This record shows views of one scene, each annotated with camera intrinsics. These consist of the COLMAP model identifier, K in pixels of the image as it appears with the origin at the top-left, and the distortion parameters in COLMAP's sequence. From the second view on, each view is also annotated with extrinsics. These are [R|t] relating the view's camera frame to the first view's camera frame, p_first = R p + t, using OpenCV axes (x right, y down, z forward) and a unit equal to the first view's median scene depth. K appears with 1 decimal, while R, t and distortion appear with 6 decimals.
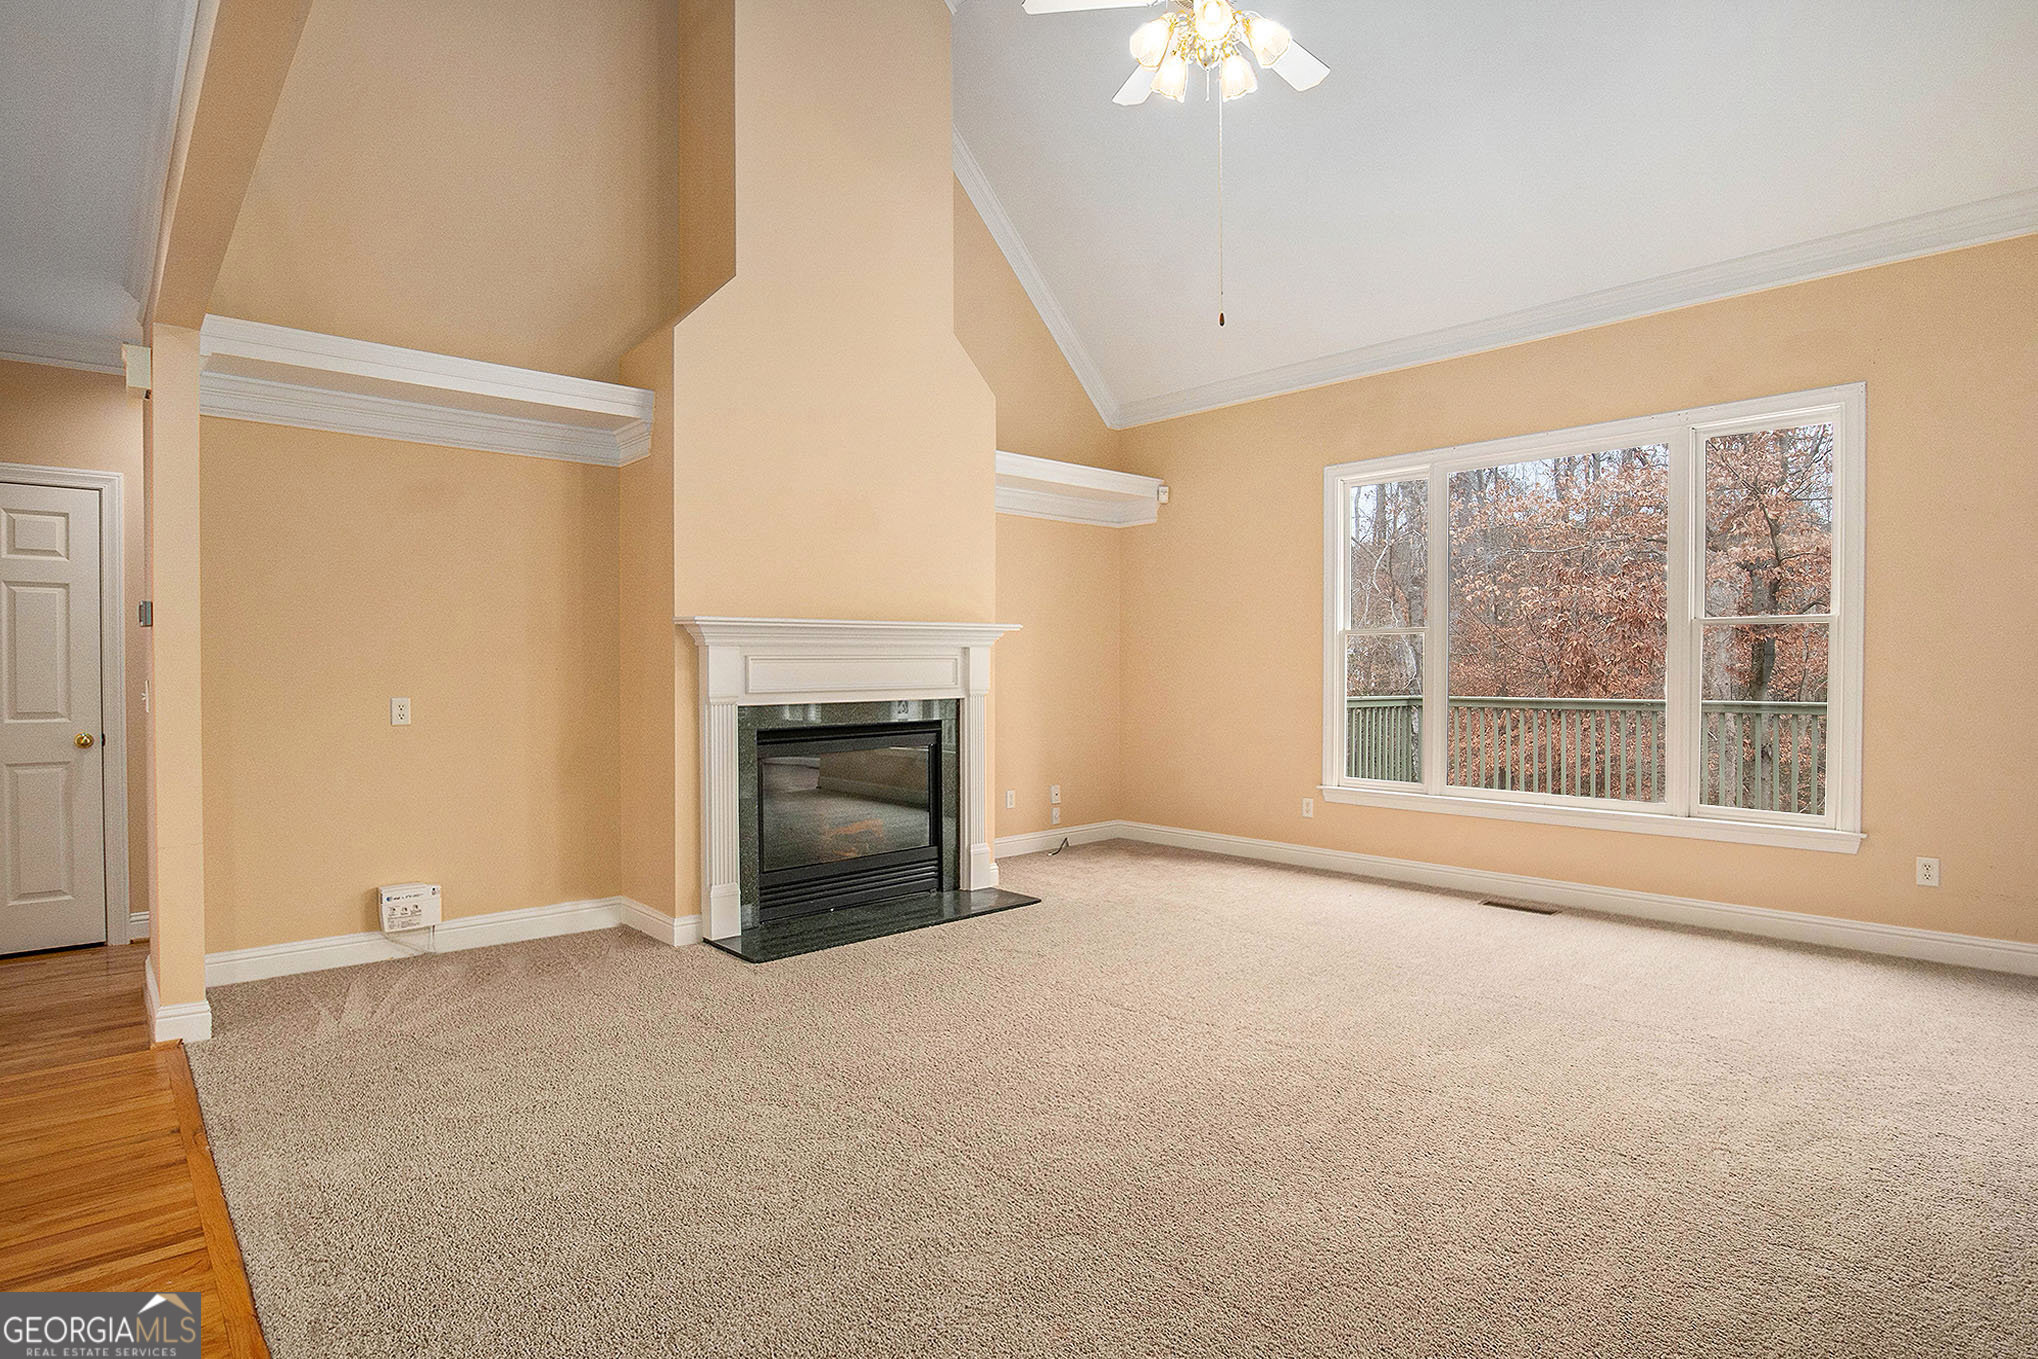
lens RADIAL K [[1052.0, 0, 1020.2], [0, 1052.0, 673.2], [0, 0, 1]] dist [-0.015191, 0.005287]
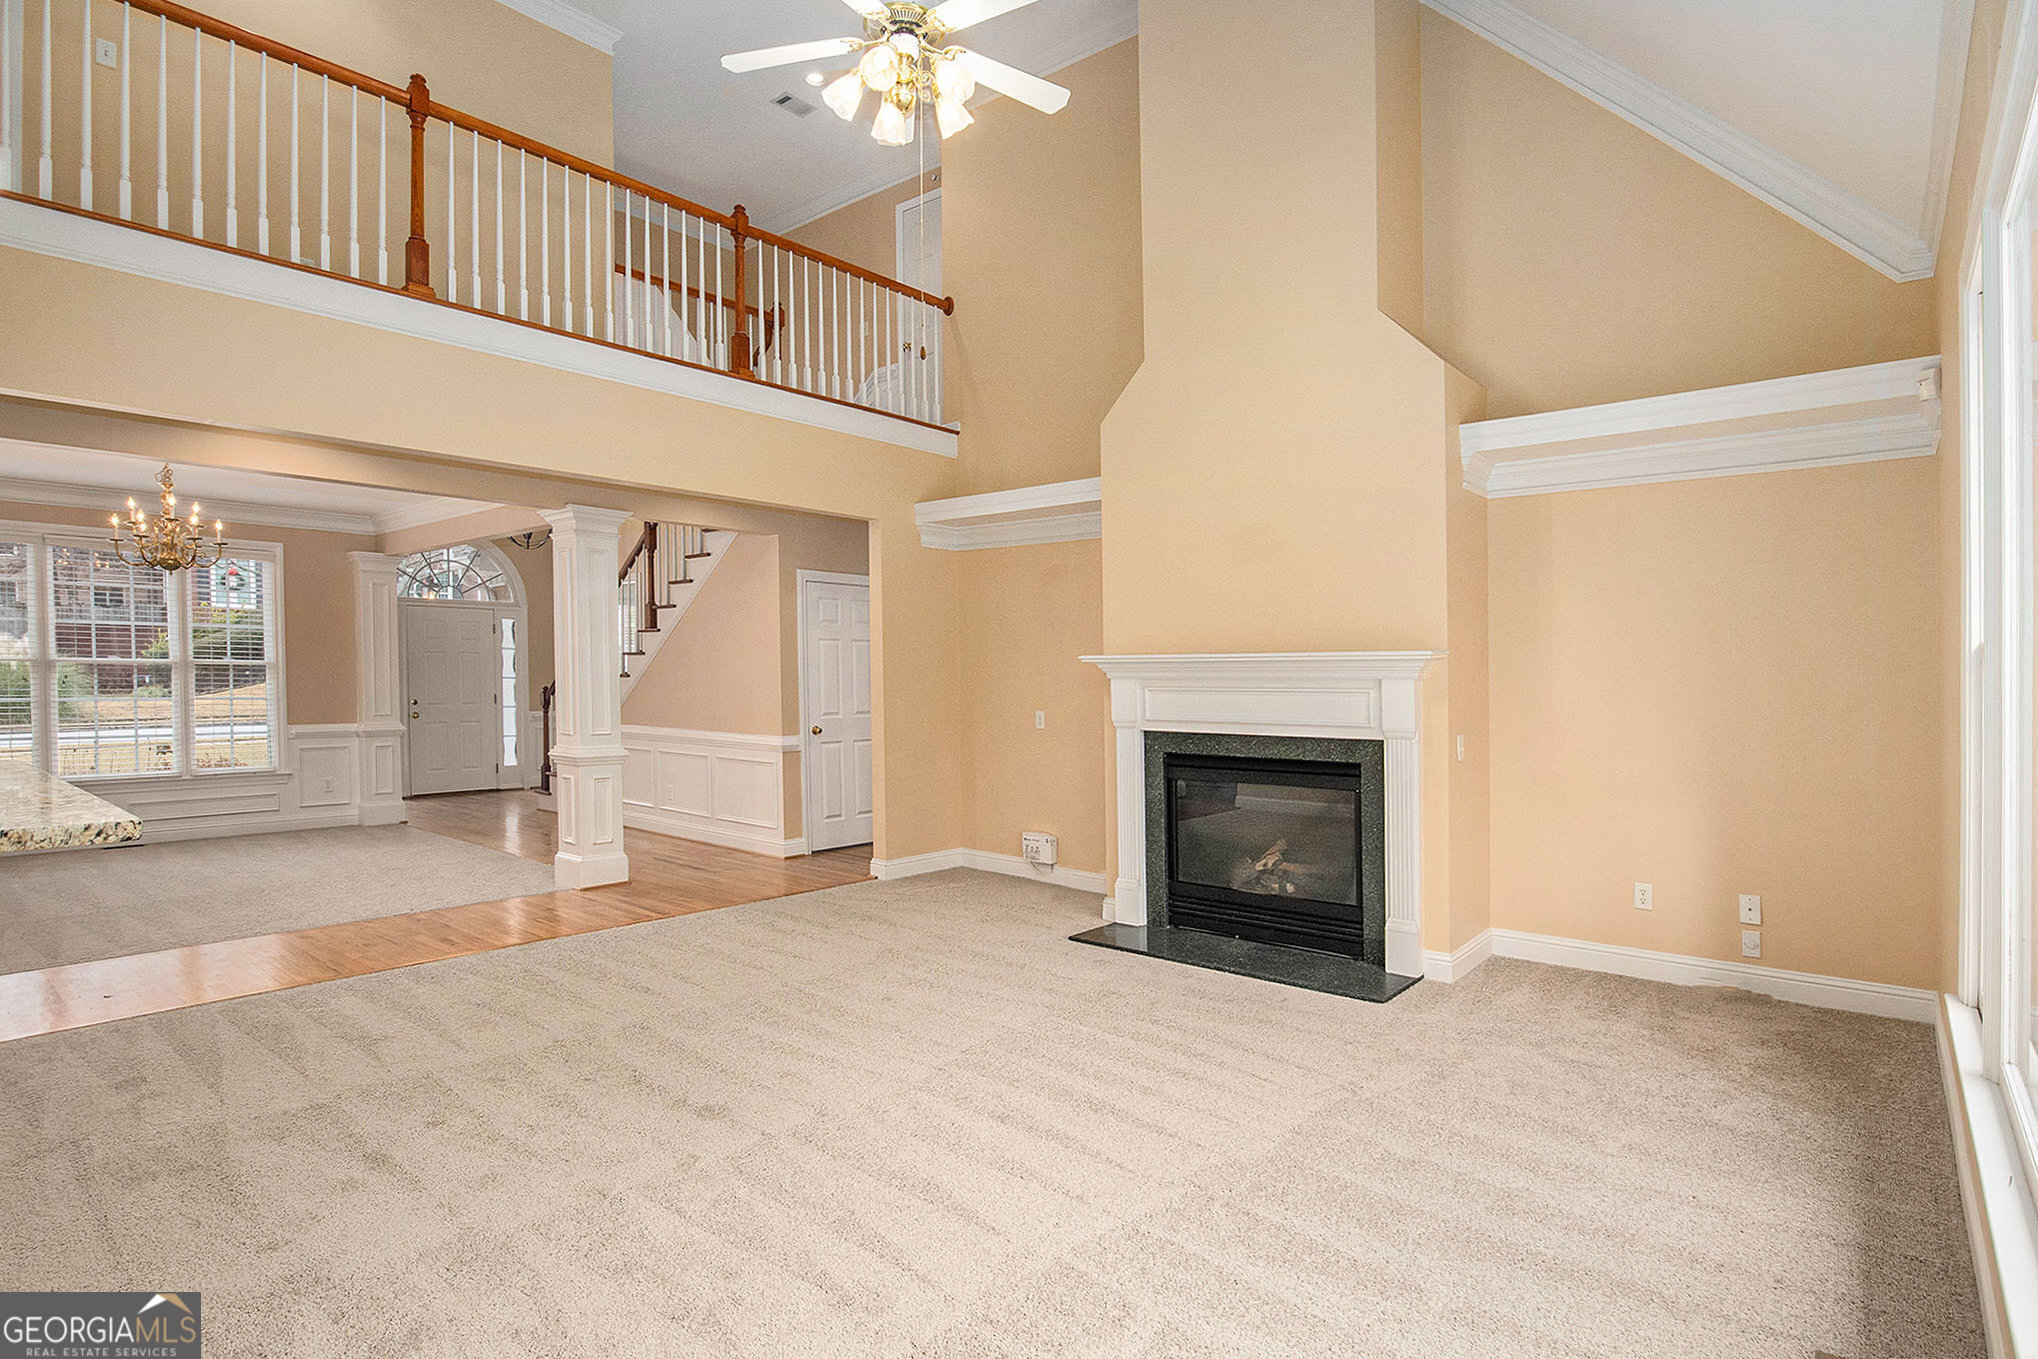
lens RADIAL K [[1052.0, 0, 1073.1], [0, 1052.0, 665.4], [0, 0, 1]] dist [-0.015191, 0.005287]
pose [[0.144638, -0.008482, -0.989448, 0.811457], [-0.011919, 0.999876, -0.010314, -0.026341], [0.989413, 0.013285, 0.144519, 0.688691]]
